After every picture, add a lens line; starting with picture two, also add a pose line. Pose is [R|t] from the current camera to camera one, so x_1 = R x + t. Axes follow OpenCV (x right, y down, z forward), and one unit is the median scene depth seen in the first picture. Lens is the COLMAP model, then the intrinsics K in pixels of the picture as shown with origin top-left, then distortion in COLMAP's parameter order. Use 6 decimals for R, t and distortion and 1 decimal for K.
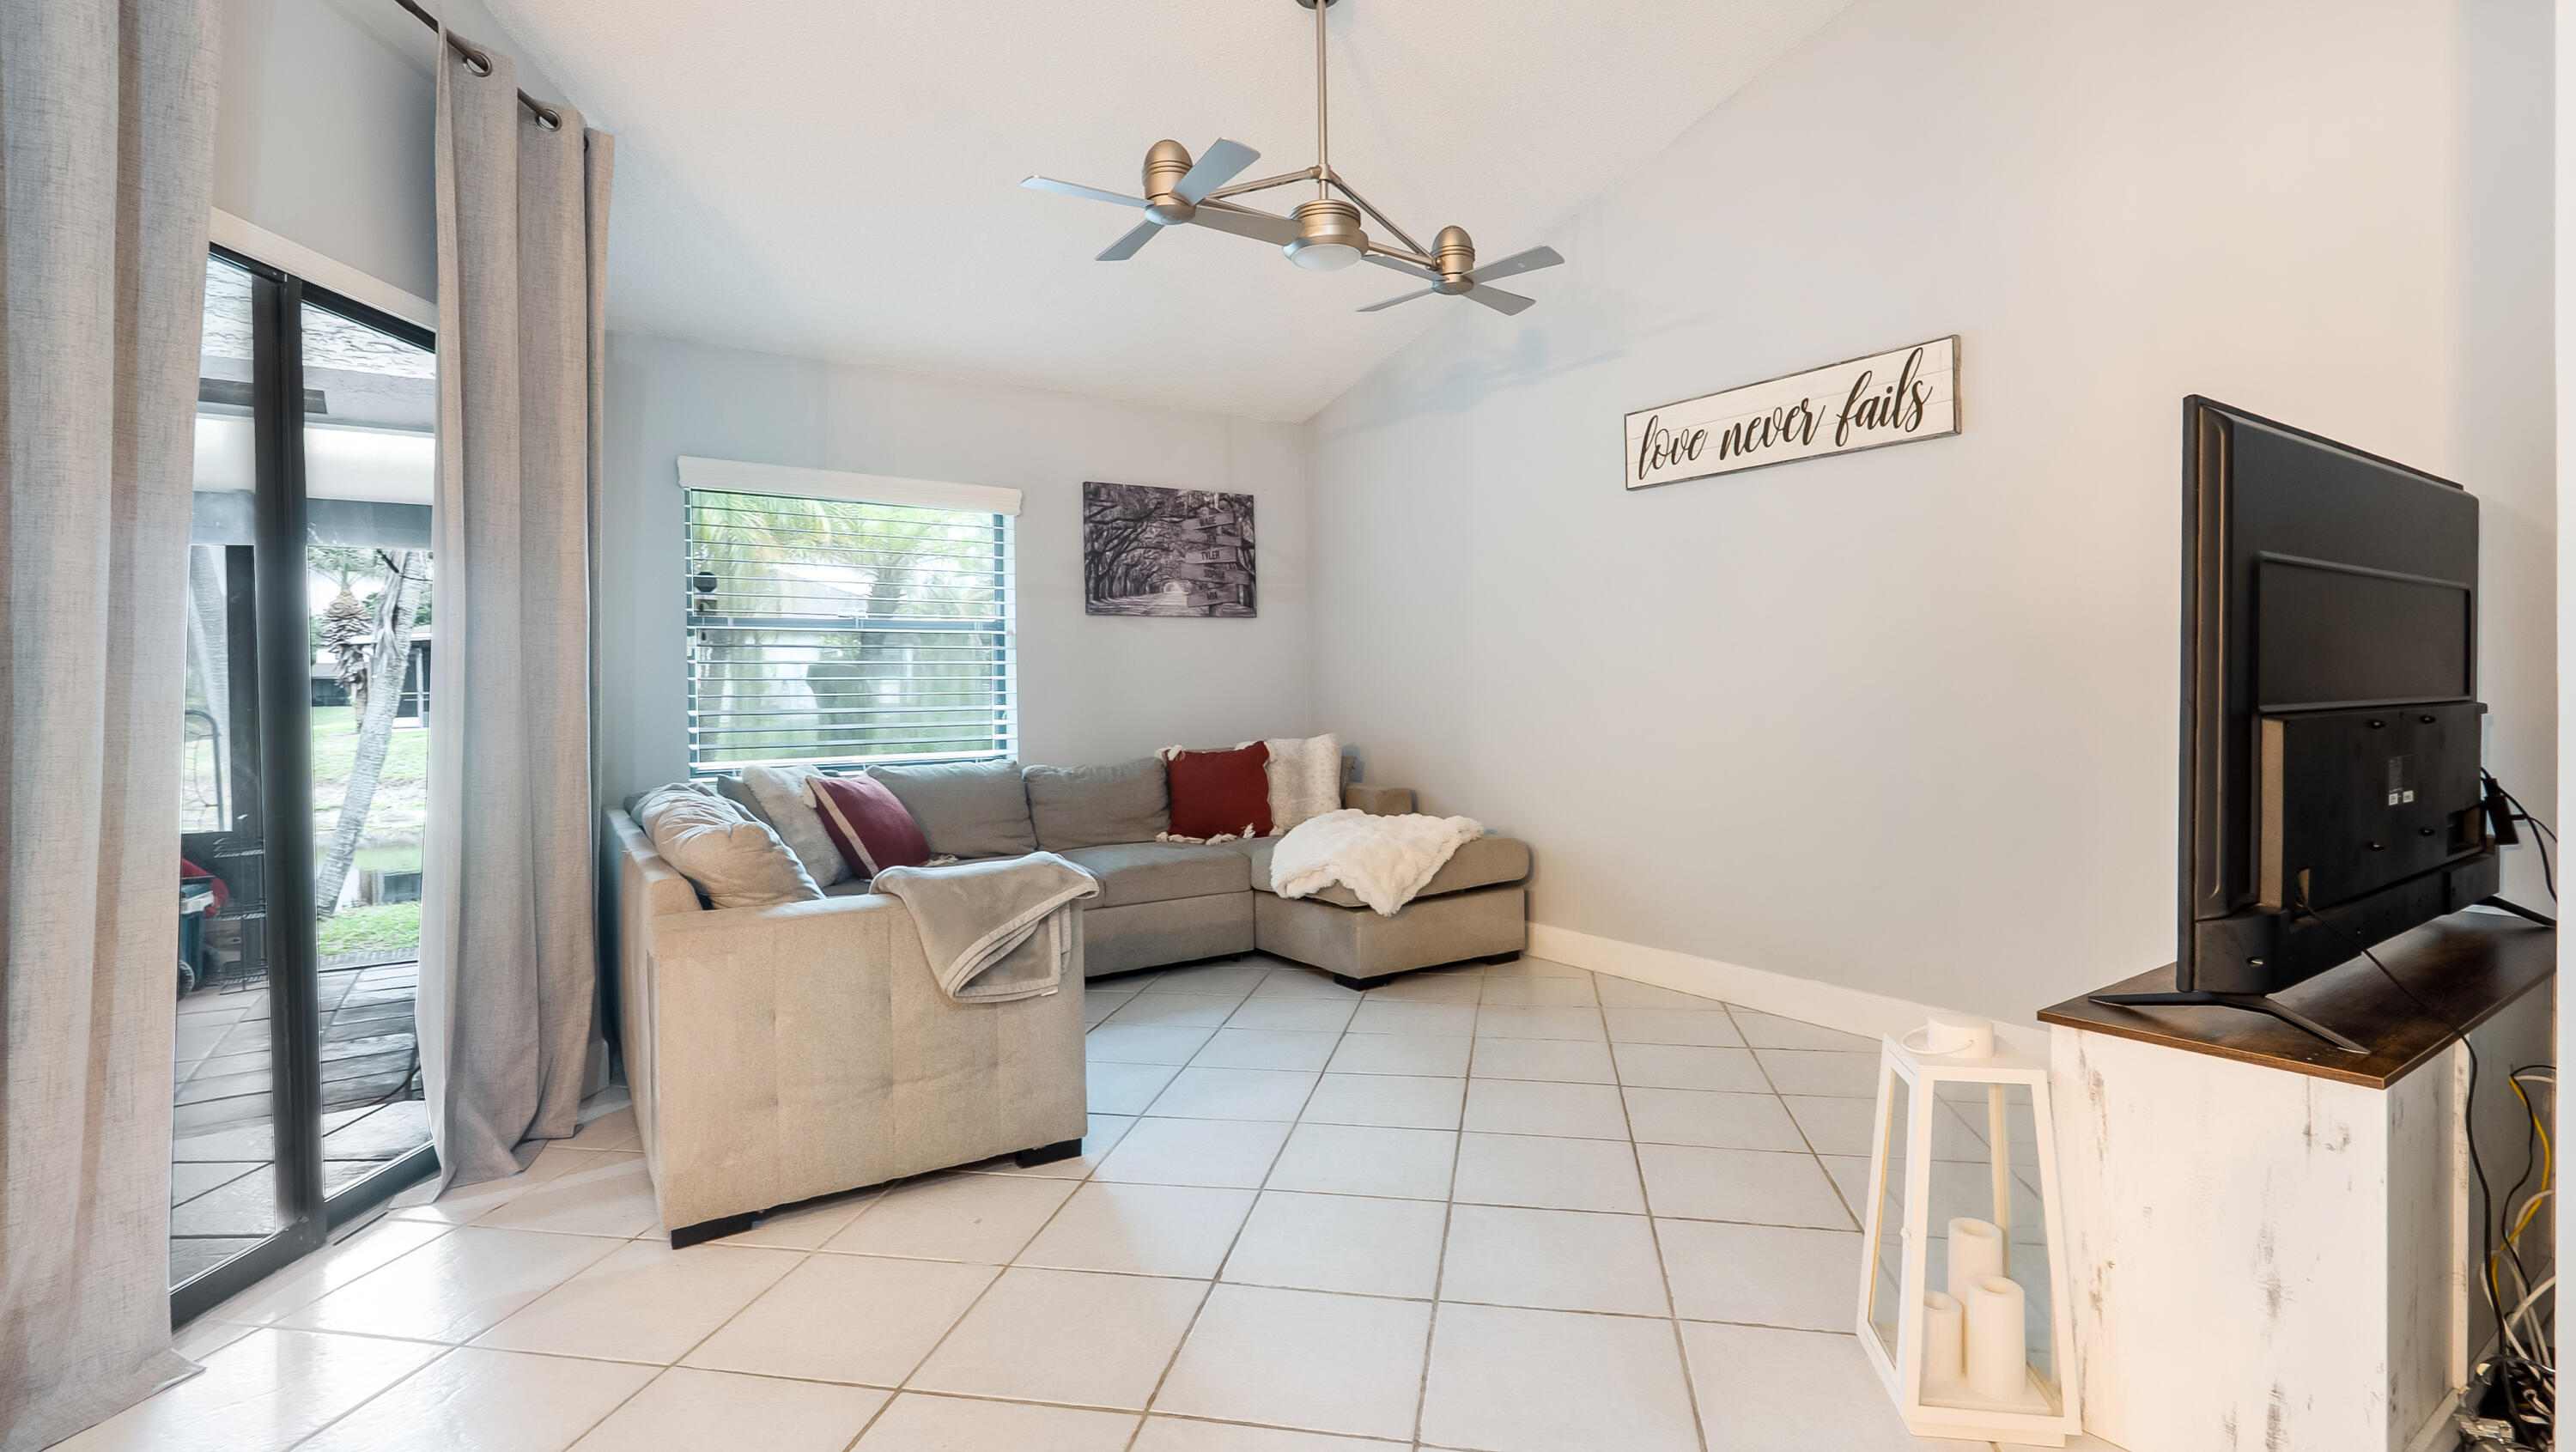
lens RADIAL K [[1184.2, 0, 1327.8], [0, 1184.2, 702.0], [0, 0, 1]] dist [-0.004701, -0.000585]
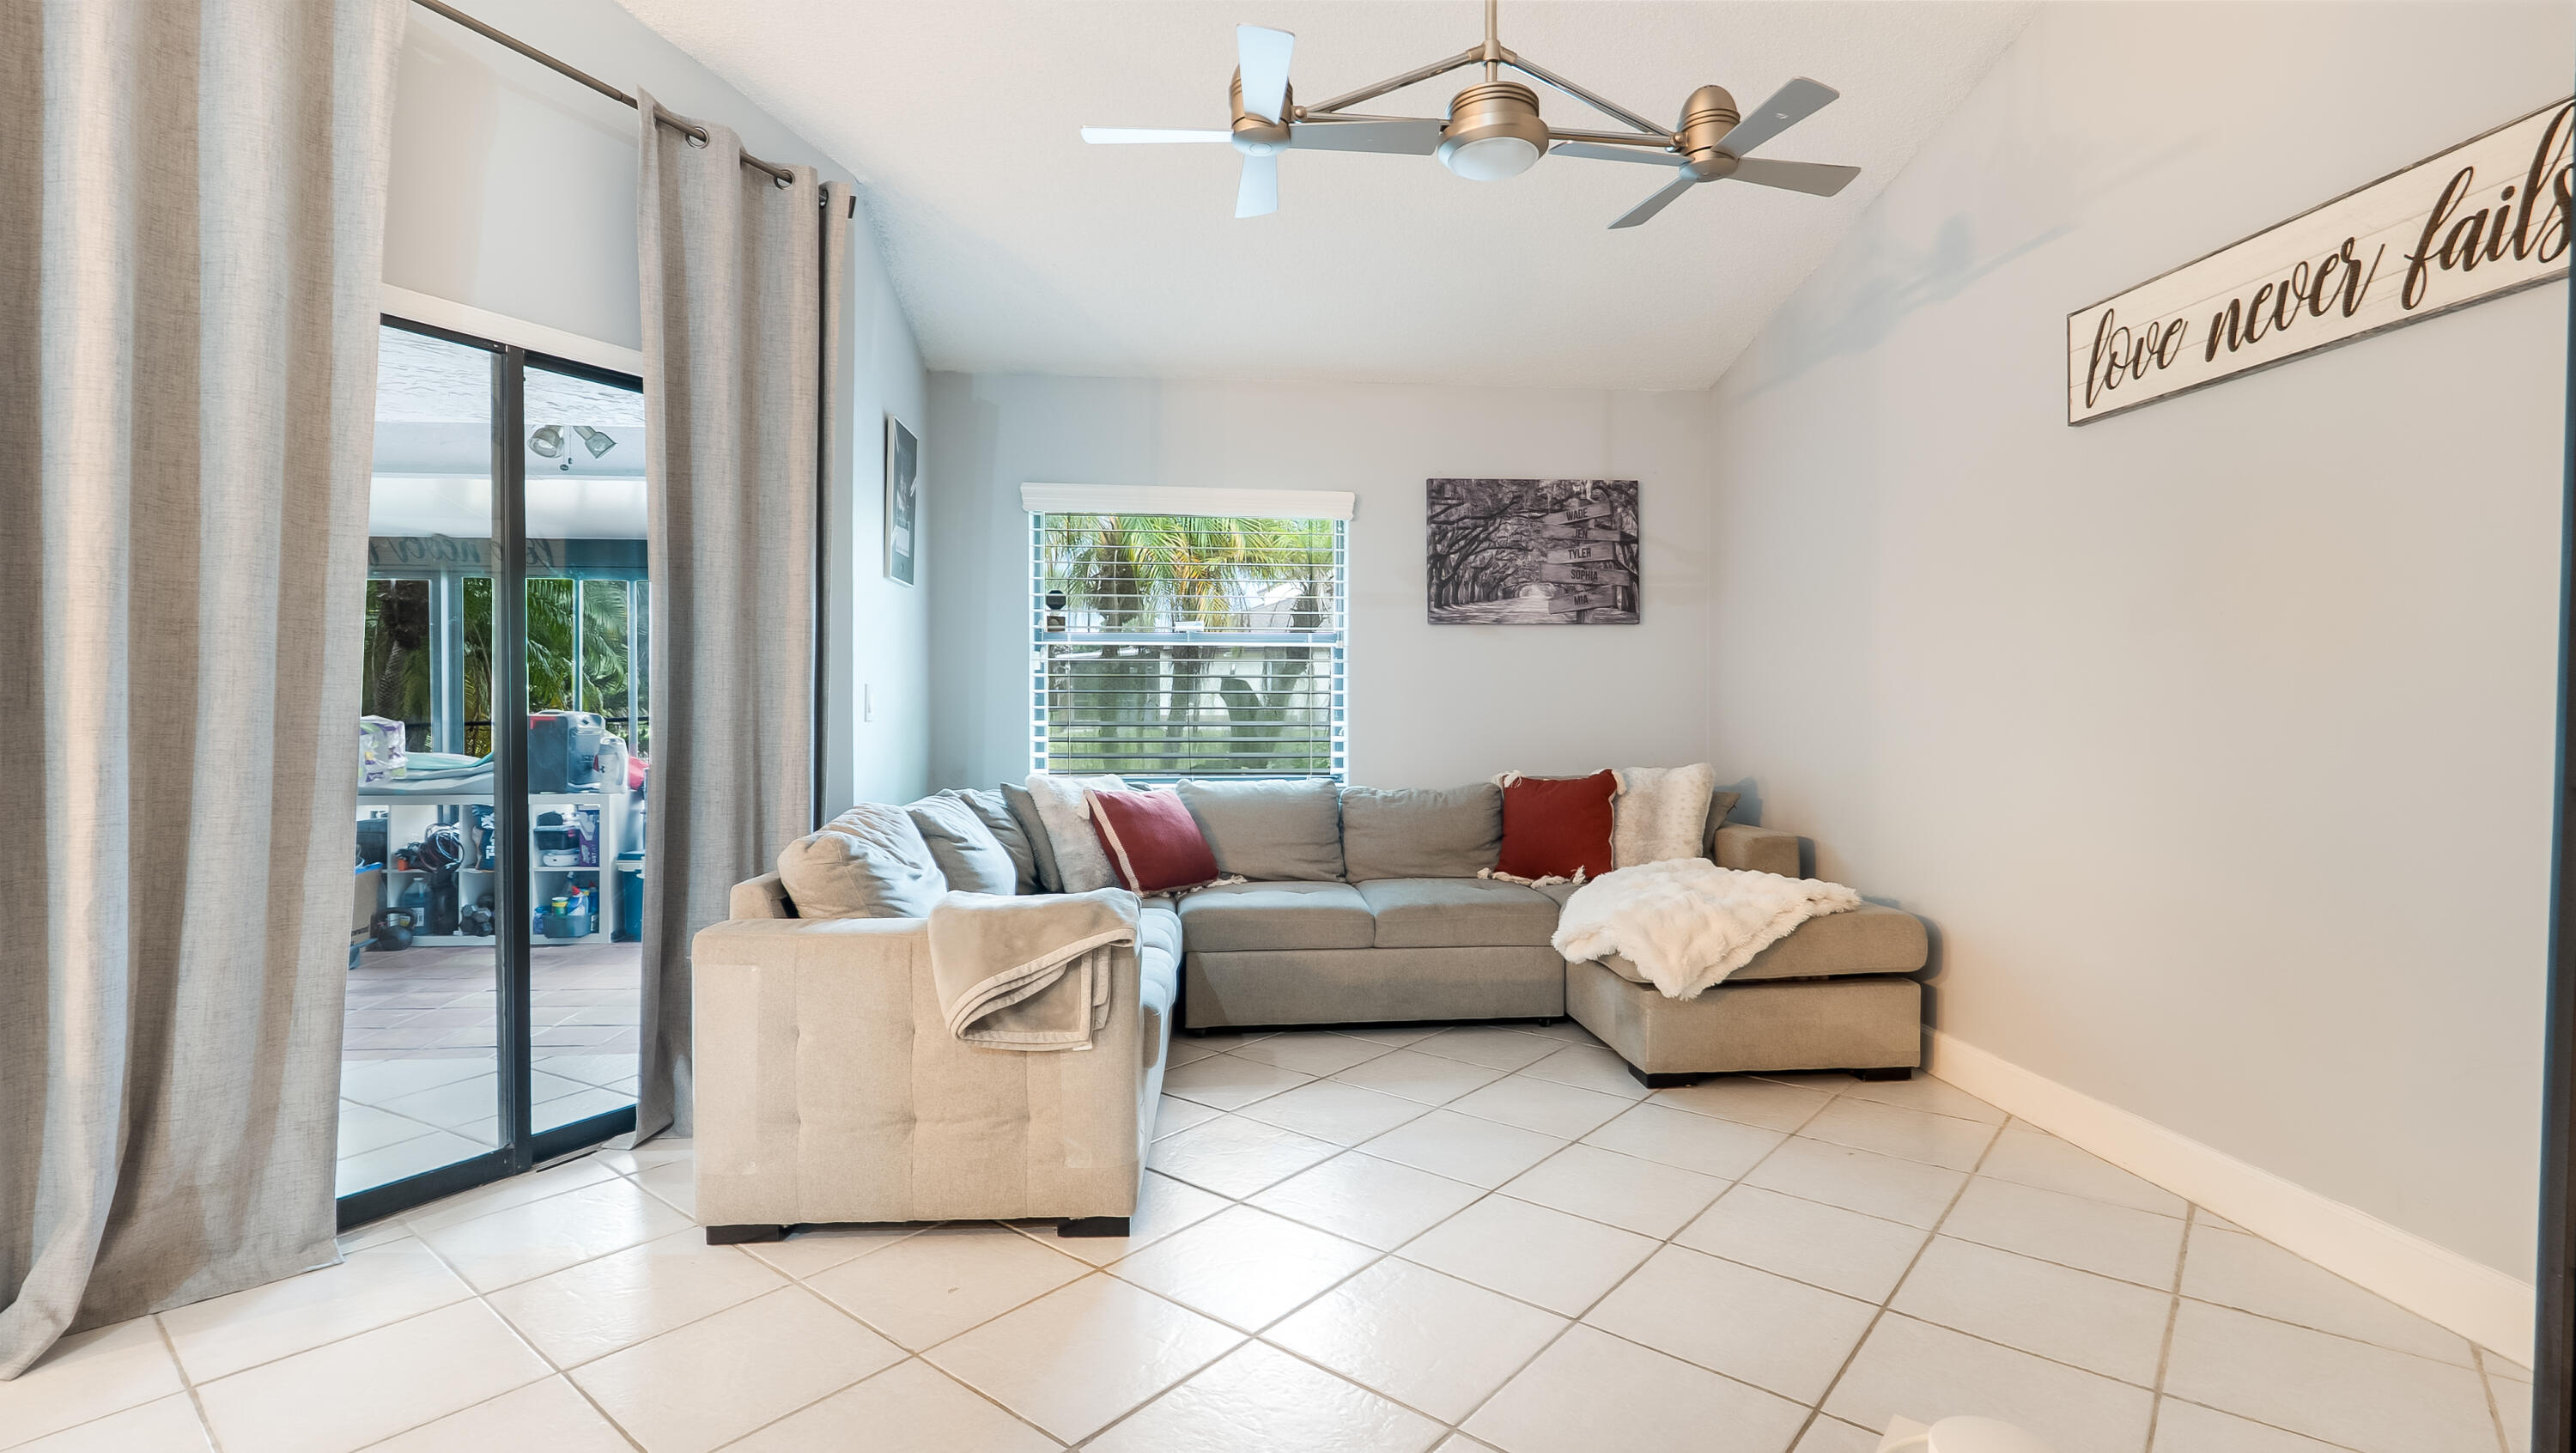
lens RADIAL K [[1184.2, 0, 1337.5], [0, 1184.2, 724.7], [0, 0, 1]] dist [-0.004701, -0.000585]
pose [[0.870940, 0.021859, -0.490903, 0.270125], [-0.018205, 0.999760, 0.012219, -0.008351], [0.491052, -0.001705, 0.871129, 0.239216]]
